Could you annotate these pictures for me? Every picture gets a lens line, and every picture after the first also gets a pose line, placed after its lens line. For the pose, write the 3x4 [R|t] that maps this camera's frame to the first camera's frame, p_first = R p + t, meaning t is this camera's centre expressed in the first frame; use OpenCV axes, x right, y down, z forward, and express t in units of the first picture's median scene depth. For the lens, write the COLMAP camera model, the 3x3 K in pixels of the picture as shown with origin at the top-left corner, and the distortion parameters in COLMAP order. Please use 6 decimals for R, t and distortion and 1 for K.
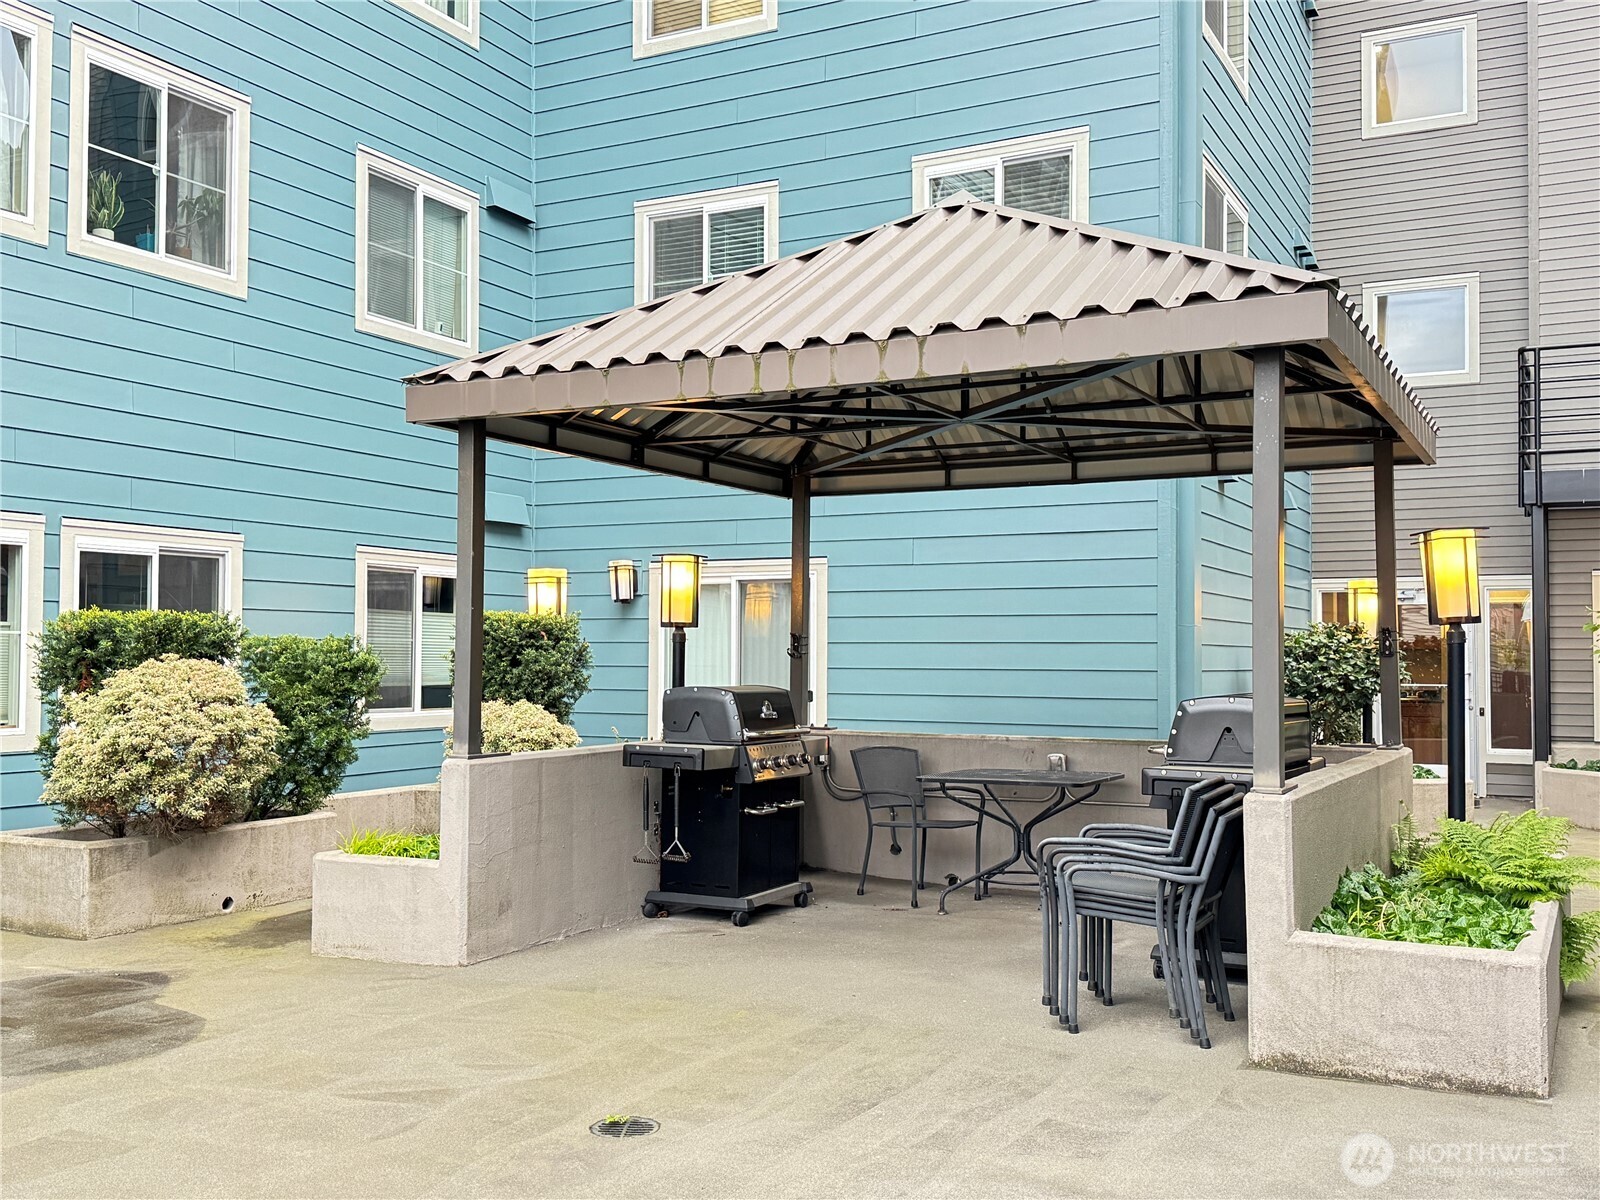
lens RADIAL K [[1556.9, 0, 798.3], [0, 1556.9, 600.9], [0, 0, 1]] dist [0.002925, 0.000000]
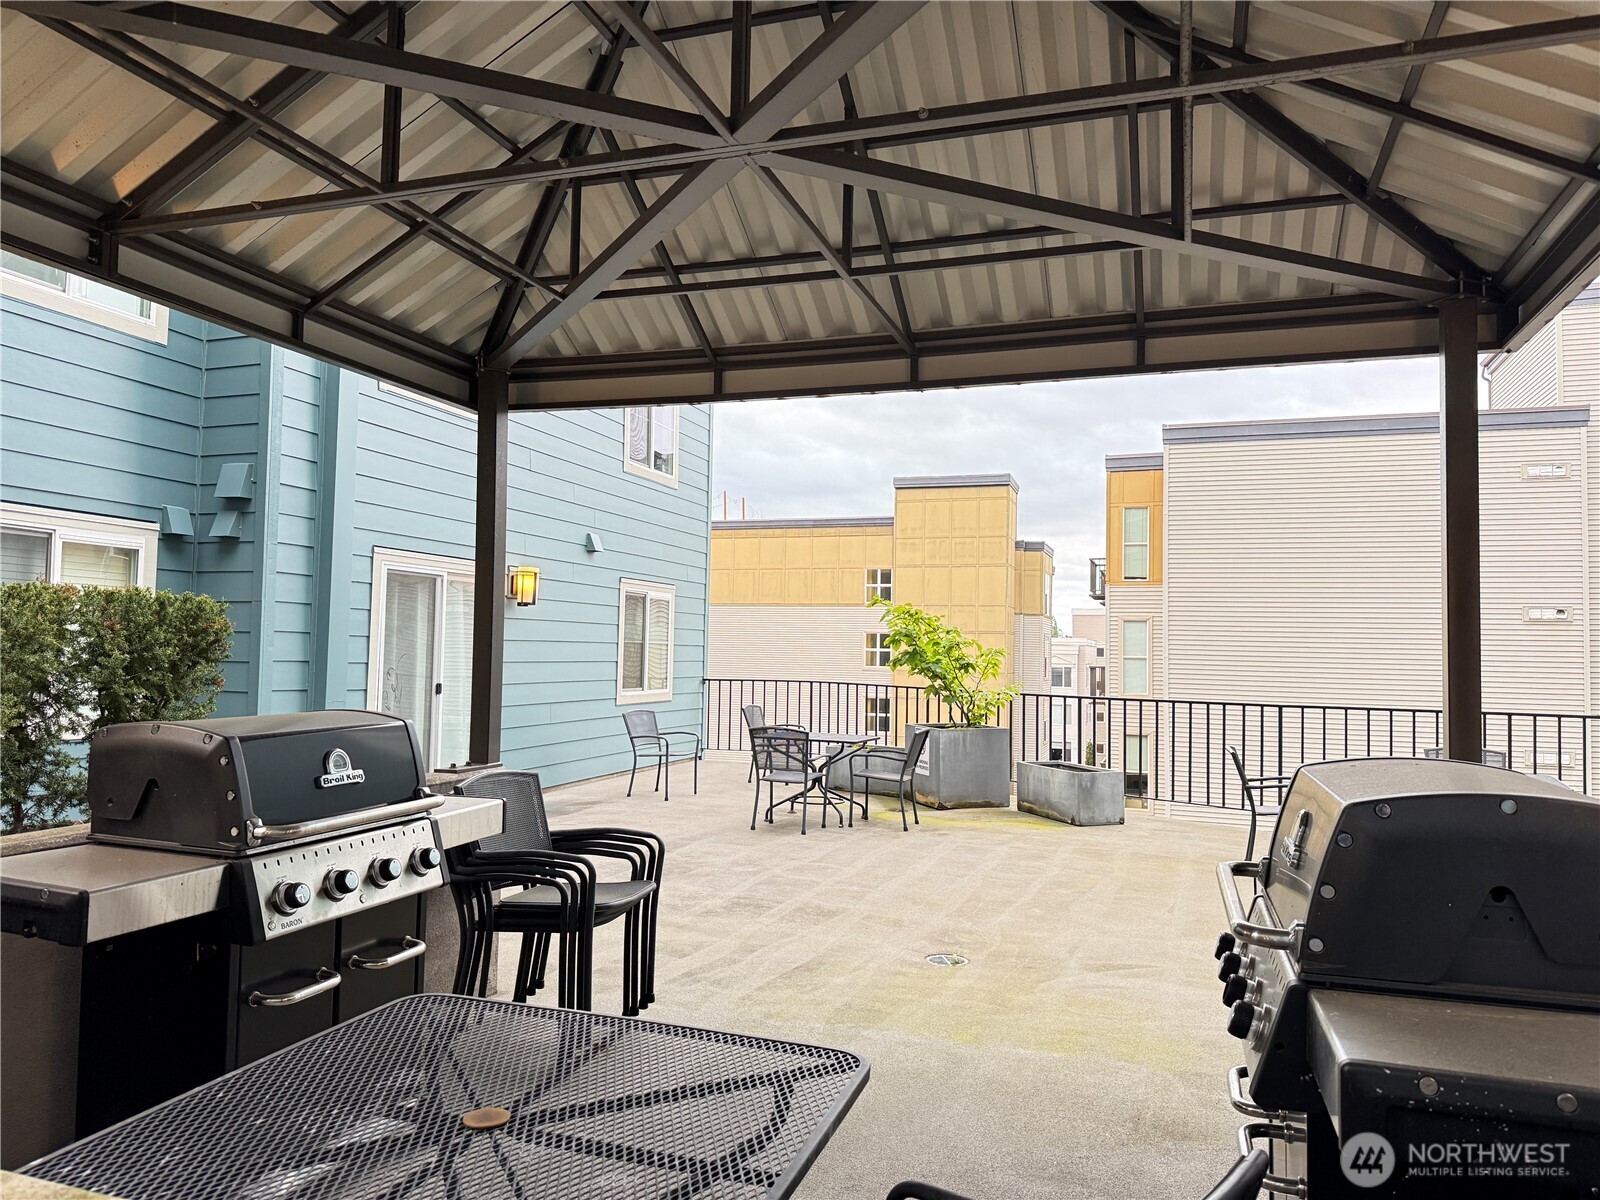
lens RADIAL K [[1128.7, 0, 797.5], [0, 1128.7, 600.7], [0, 0, 1]] dist [-0.003442, -0.001646]
pose [[0.986055, 0.009798, 0.166131, 0.058747], [-0.006906, 0.999815, -0.017978, 0.023352], [-0.166277, 0.016580, 0.985940, 0.610801]]
